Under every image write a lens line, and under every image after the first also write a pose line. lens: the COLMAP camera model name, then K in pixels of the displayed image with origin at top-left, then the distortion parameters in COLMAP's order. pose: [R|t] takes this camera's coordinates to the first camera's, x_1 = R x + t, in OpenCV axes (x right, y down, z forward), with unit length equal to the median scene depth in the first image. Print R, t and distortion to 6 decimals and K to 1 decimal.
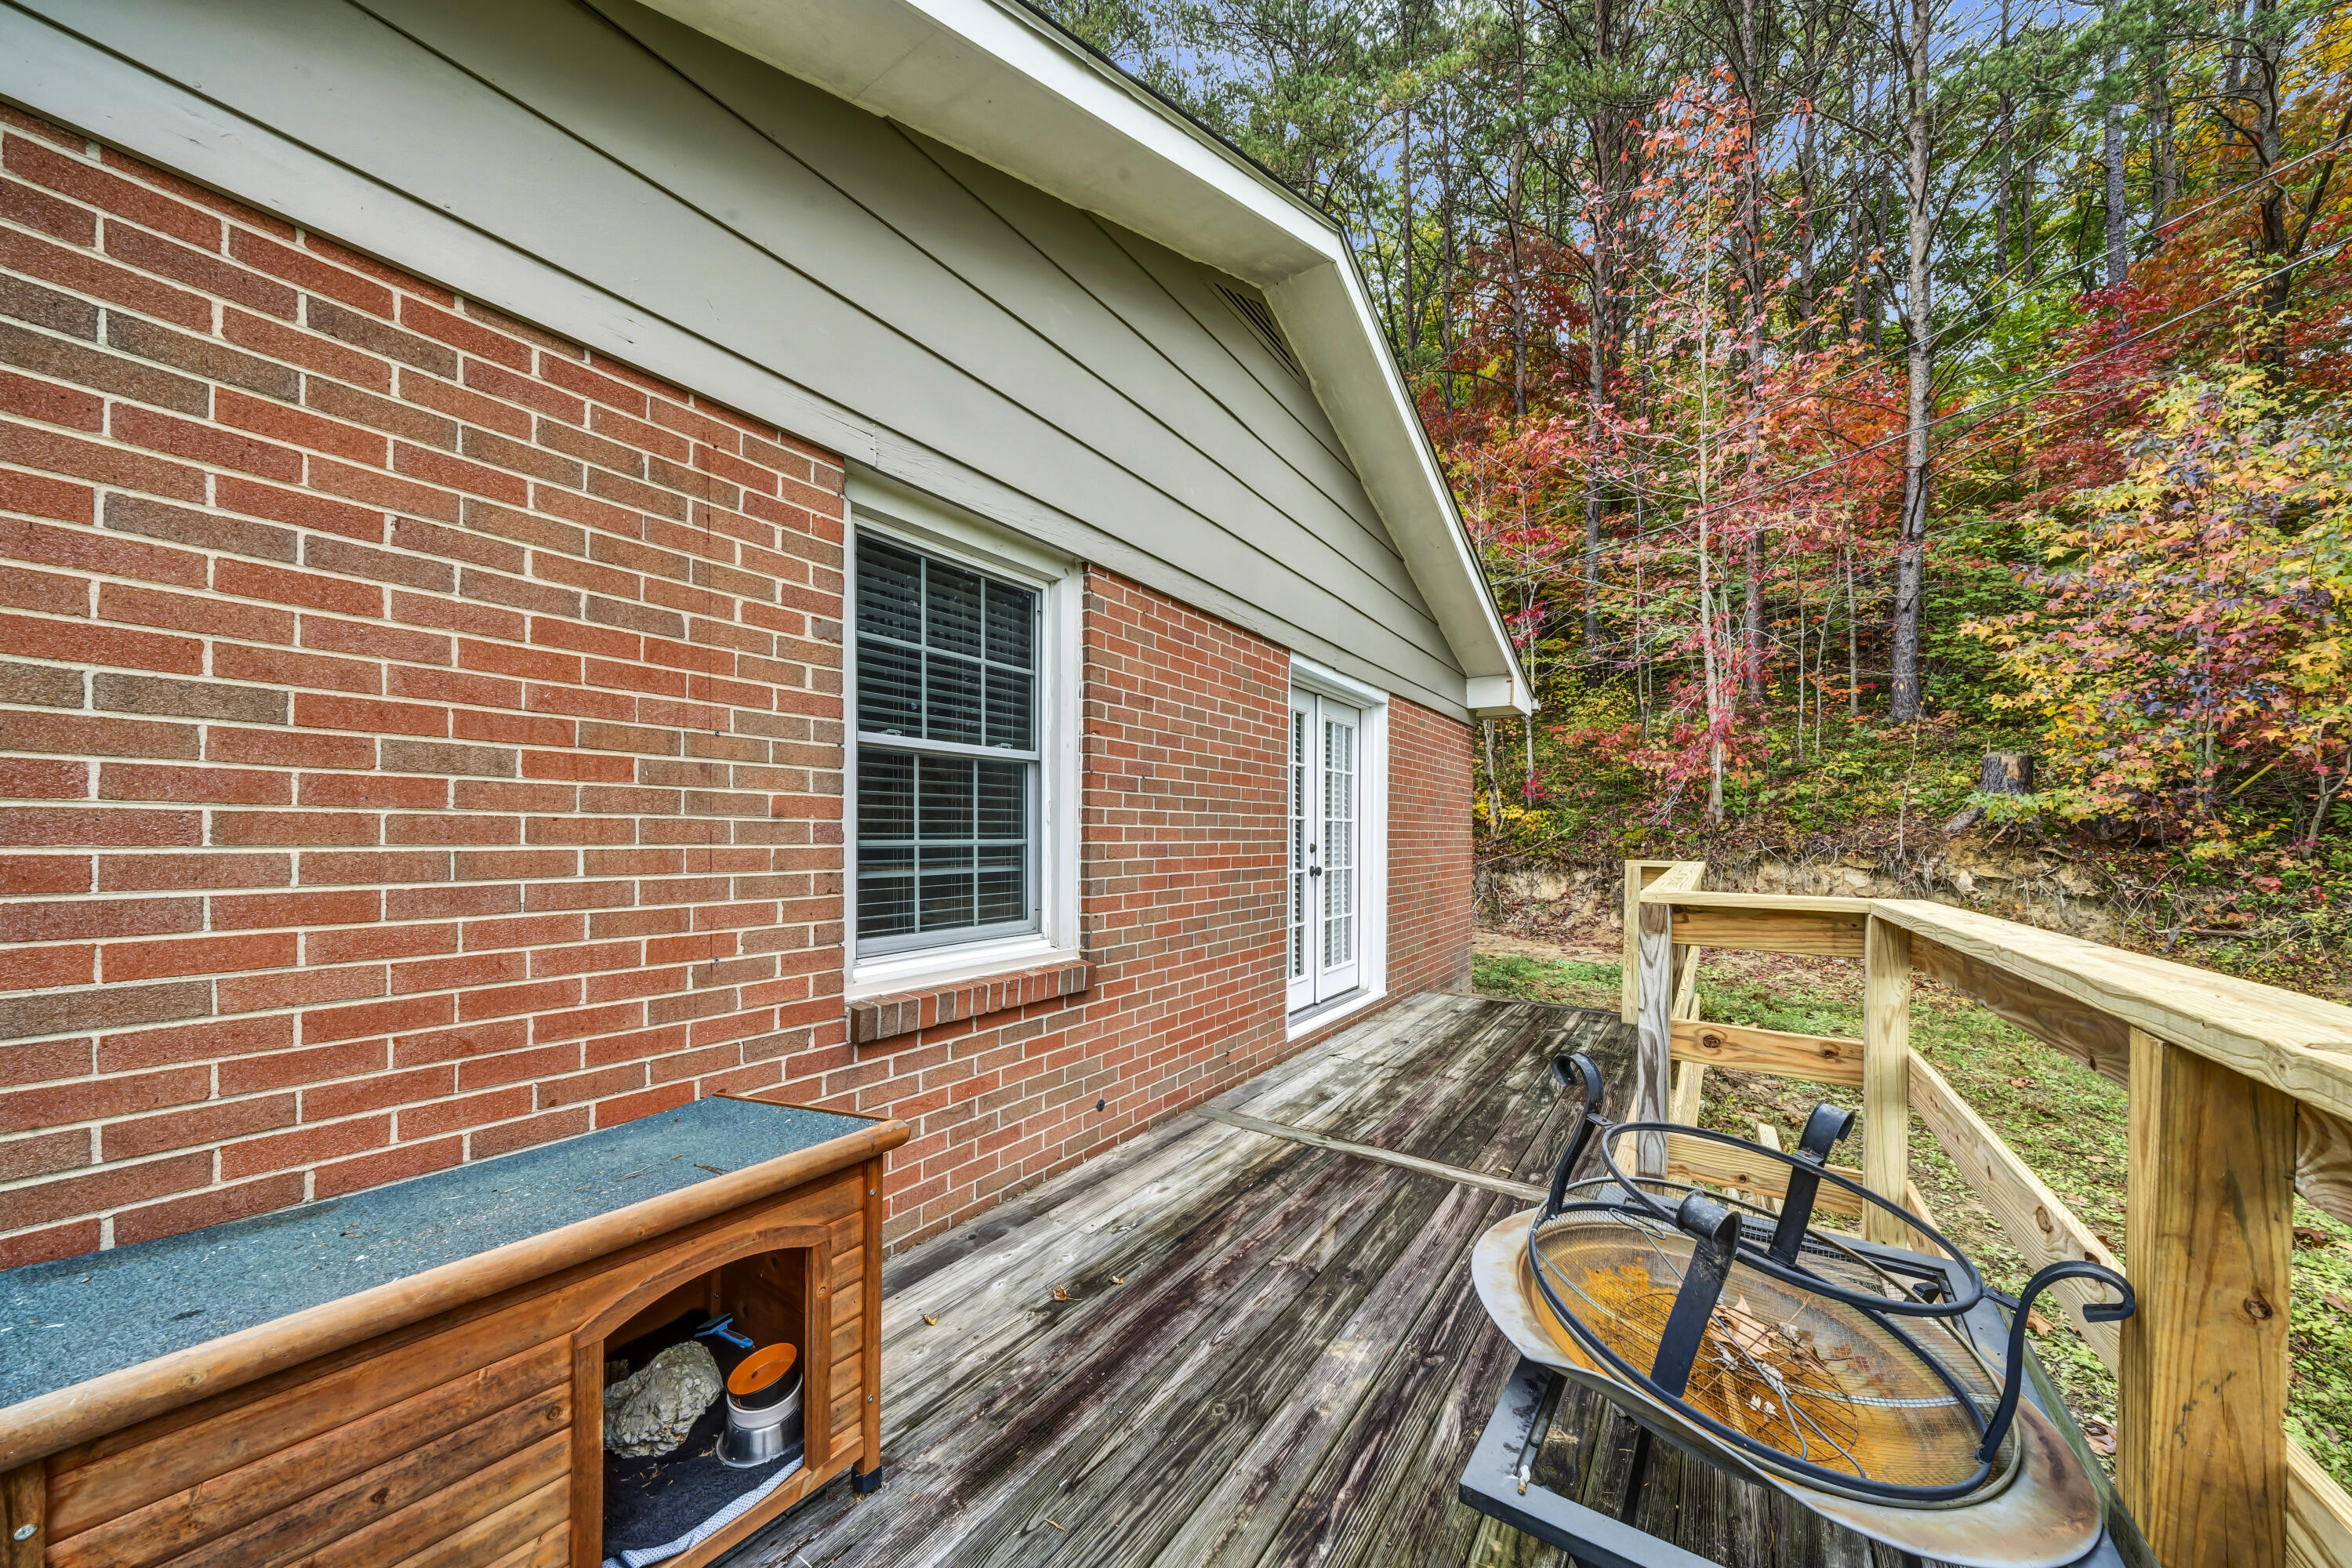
lens RADIAL K [[815.8, 0, 1156.3], [0, 815.8, 840.0], [0, 0, 1]] dist [-0.009503, 0.000125]
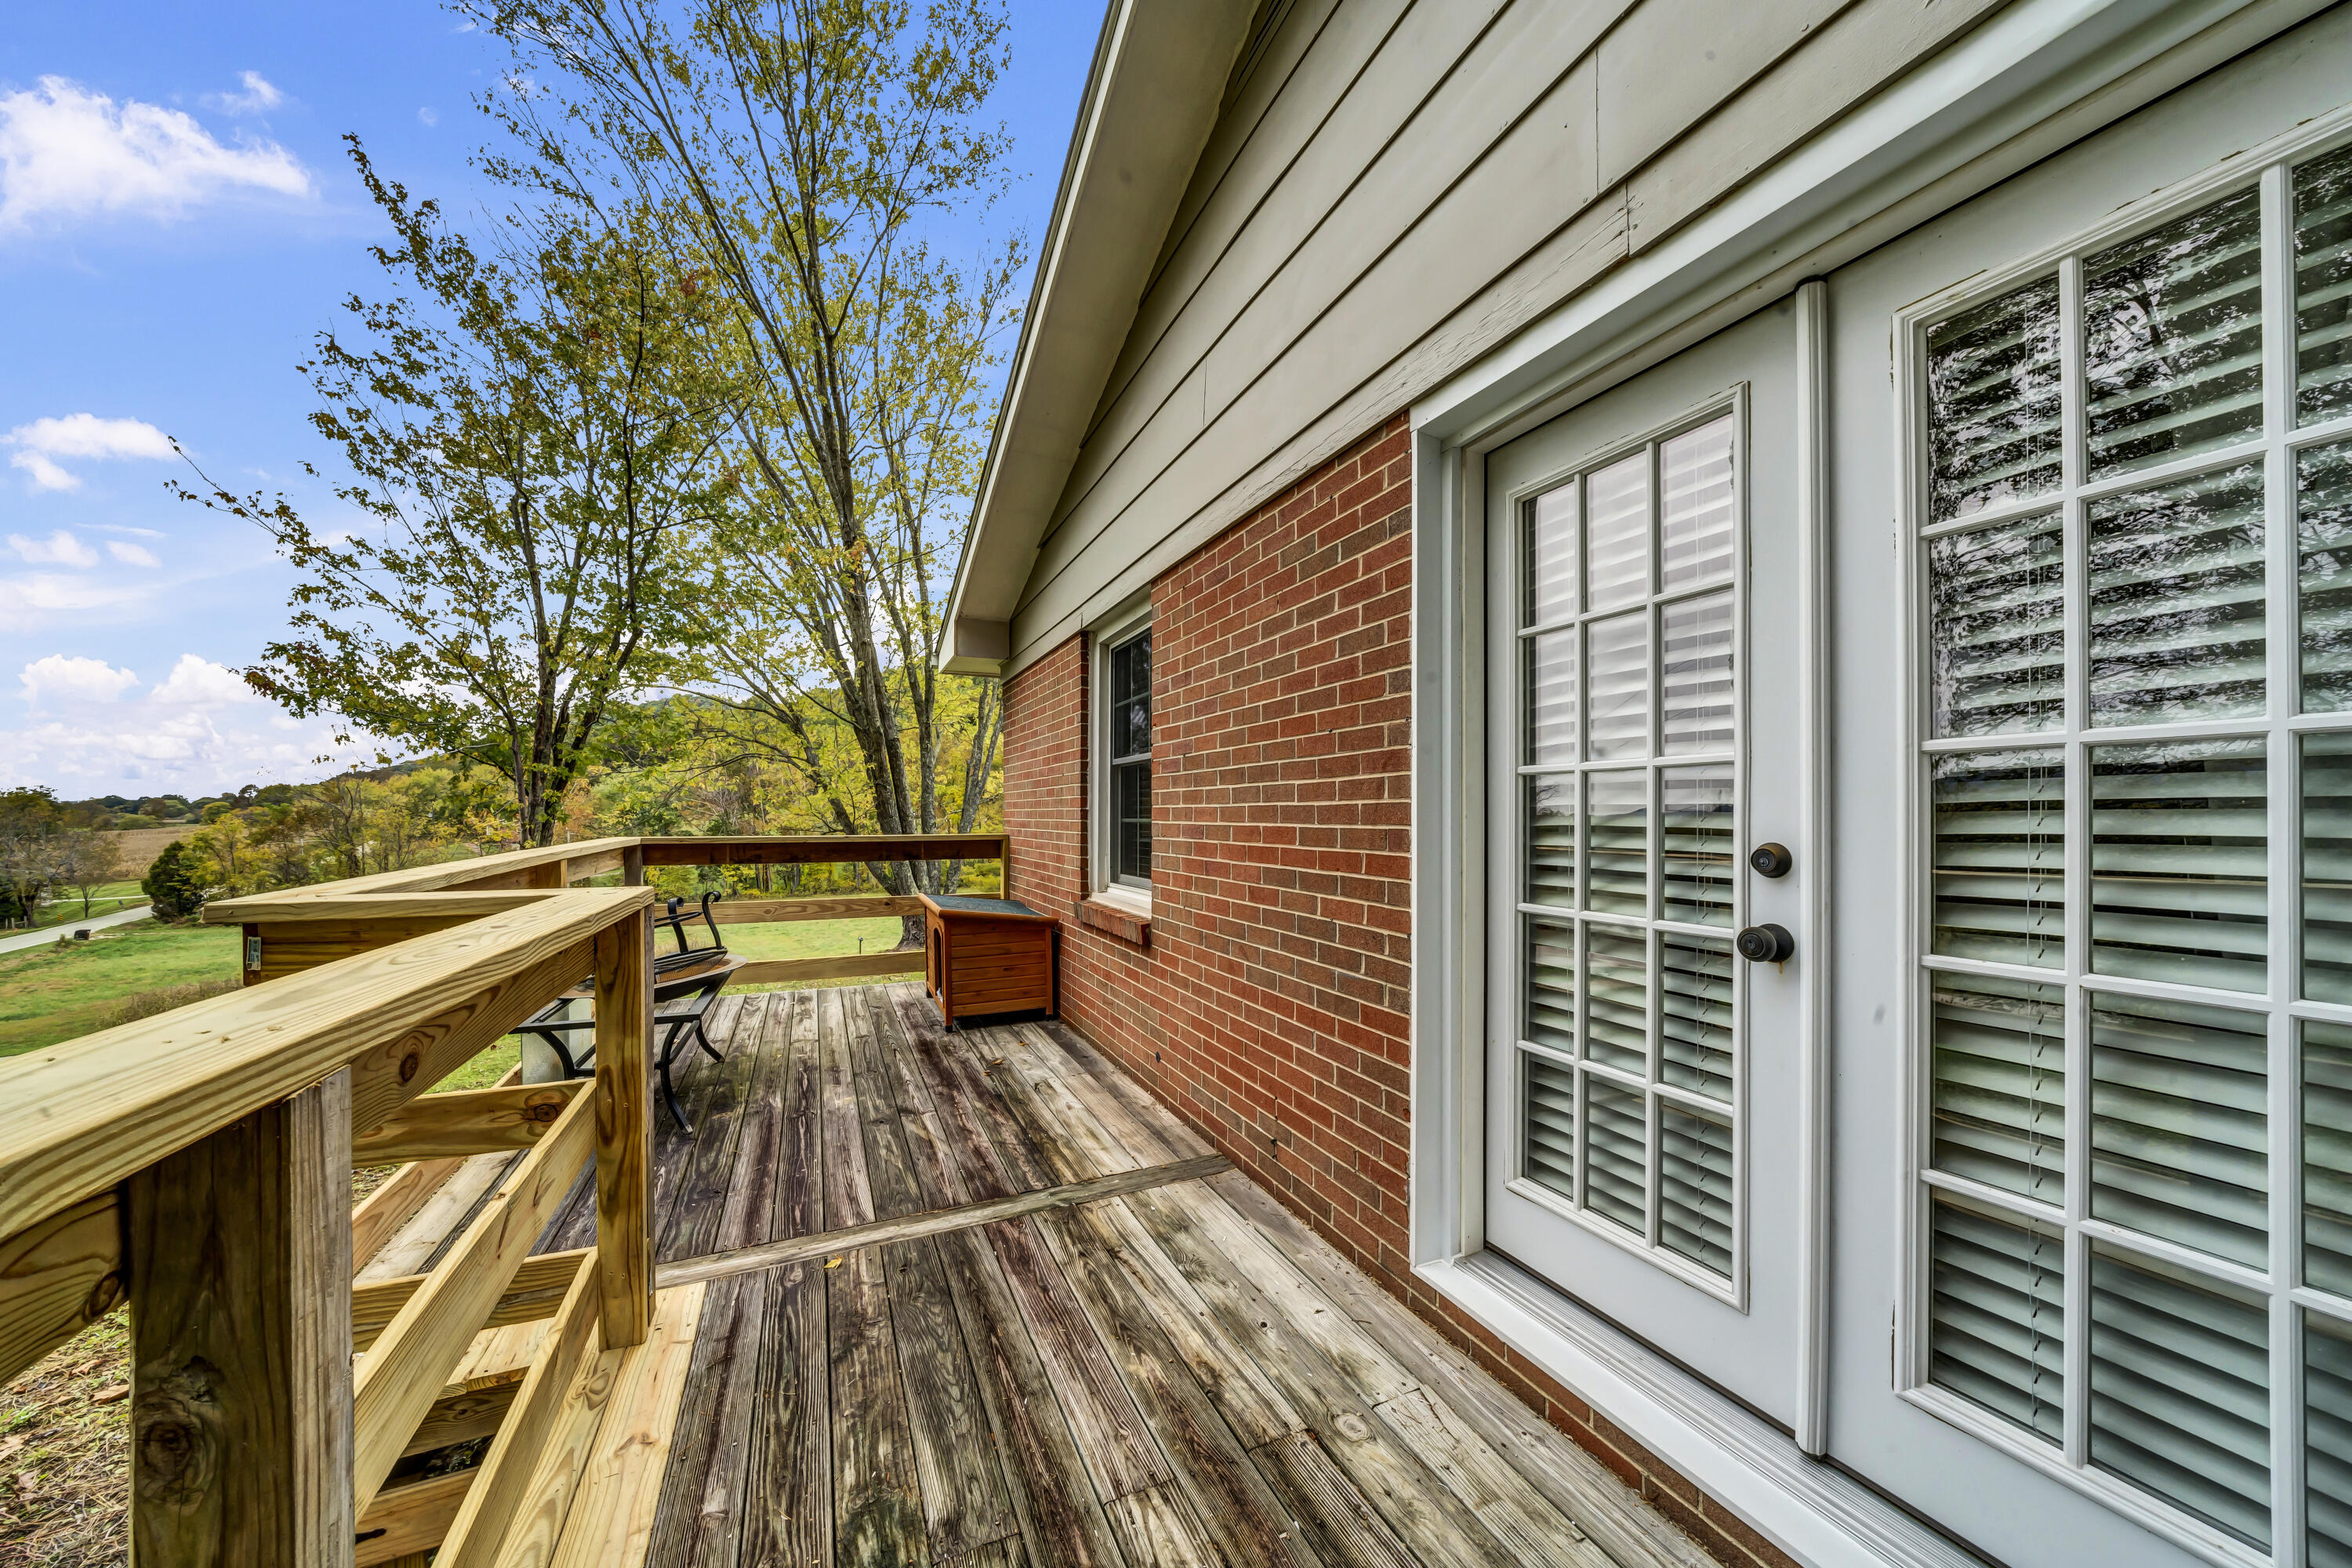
lens RADIAL K [[815.8, 0, 1176.4], [0, 815.8, 807.5], [0, 0, 1]] dist [-0.009503, 0.000125]
pose [[-0.513033, -0.011752, -0.858289, 0.892966], [-0.009061, 0.999925, -0.008275, -0.006897], [0.858321, 0.003531, -0.513100, 1.613797]]
